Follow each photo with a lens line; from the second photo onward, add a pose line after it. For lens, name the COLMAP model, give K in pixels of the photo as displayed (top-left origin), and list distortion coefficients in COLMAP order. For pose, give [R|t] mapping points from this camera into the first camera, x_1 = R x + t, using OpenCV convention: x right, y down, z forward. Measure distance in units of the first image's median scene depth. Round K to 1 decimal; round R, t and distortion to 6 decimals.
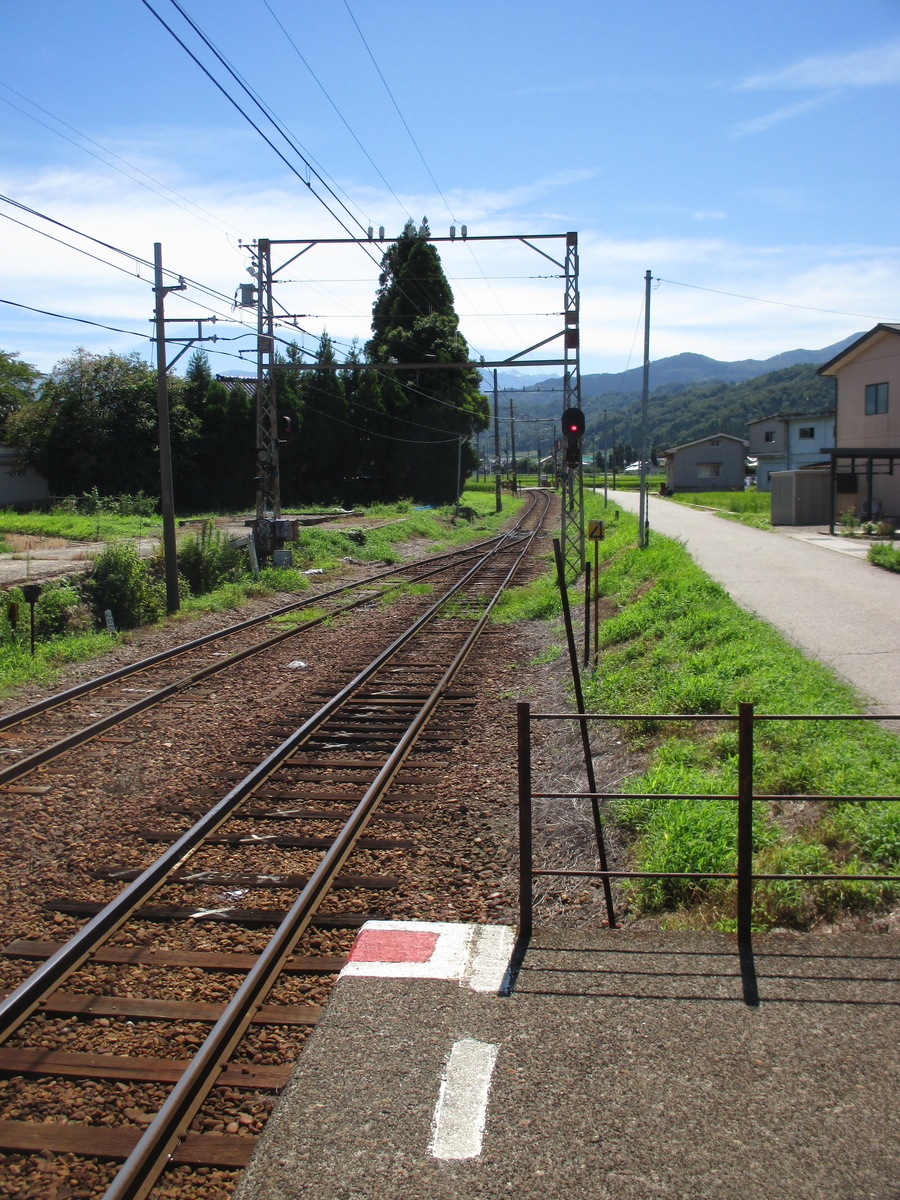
lens RADIAL K [[1174.0, 0, 451.2], [0, 1174.0, 597.2], [0, 0, 1]] dist [-0.040082, 0.000000]
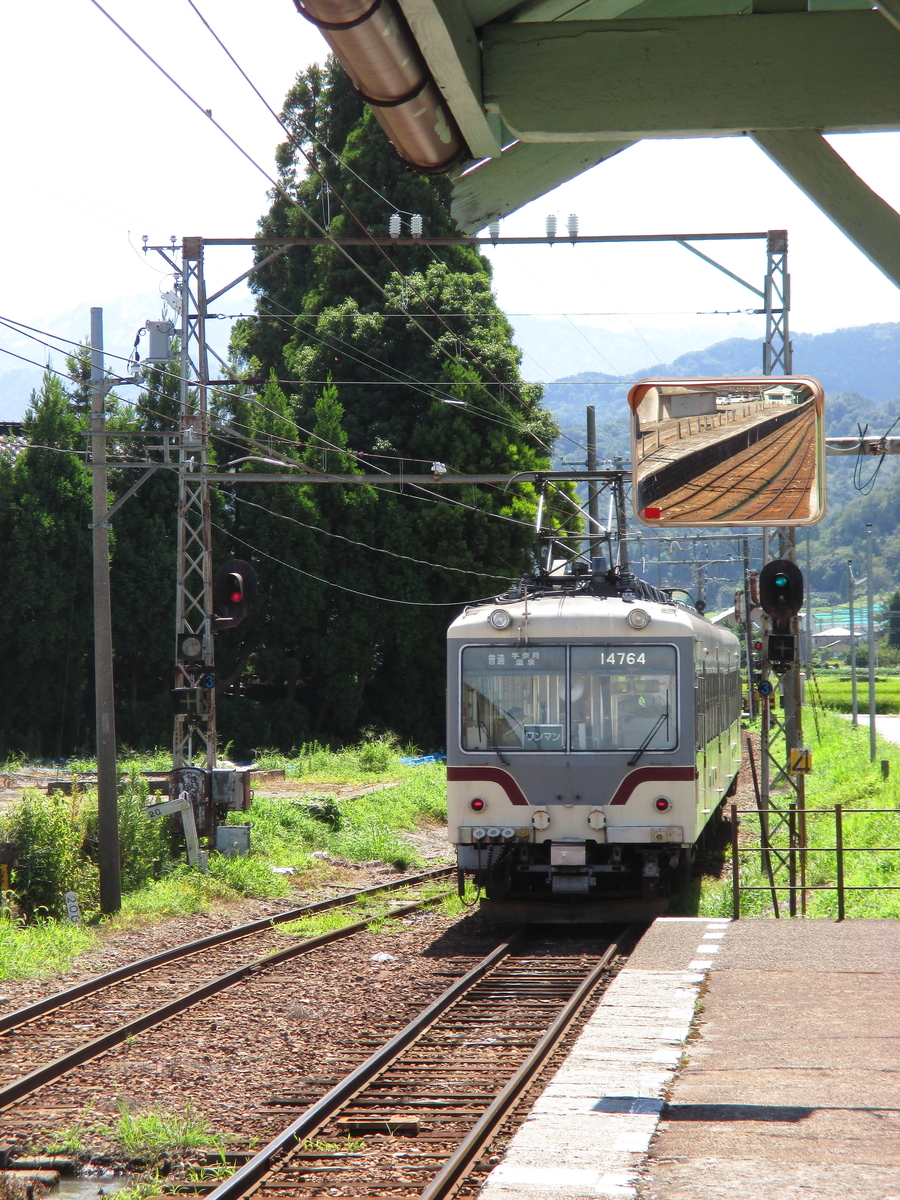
lens RADIAL K [[4088.9, 0, 444.5], [0, 4088.9, 596.7], [0, 0, 1]] dist [0.296987, 0.000000]
pose [[0.999894, 0.003528, 0.014156, -0.037803], [-0.001783, 0.992598, -0.121430, 0.040991], [-0.014479, 0.121392, 0.992499, -0.425511]]
